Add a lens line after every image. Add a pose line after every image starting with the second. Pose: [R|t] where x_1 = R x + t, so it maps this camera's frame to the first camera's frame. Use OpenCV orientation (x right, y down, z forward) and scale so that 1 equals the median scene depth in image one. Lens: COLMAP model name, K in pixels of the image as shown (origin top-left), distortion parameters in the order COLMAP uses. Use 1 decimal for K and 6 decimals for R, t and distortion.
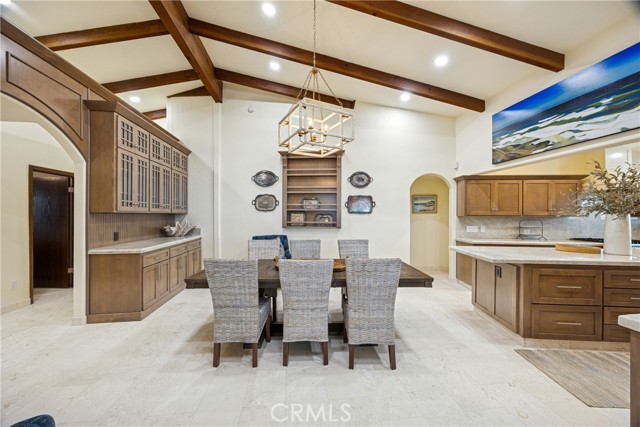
lens RADIAL K [[245.8, 0, 317.1], [0, 245.8, 215.5], [0, 0, 1]] dist [-0.003487, 0.000672]
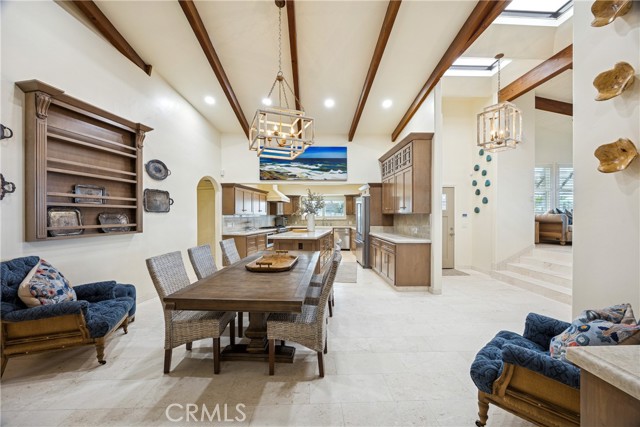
lens RADIAL K [[245.8, 0, 324.6], [0, 245.8, 215.0], [0, 0, 1]] dist [-0.003487, 0.000672]
pose [[0.060353, -0.004073, 0.998169, -0.661785], [0.005160, 0.999980, 0.003769, 0.000643], [-0.998164, 0.004923, 0.060372, 0.461490]]
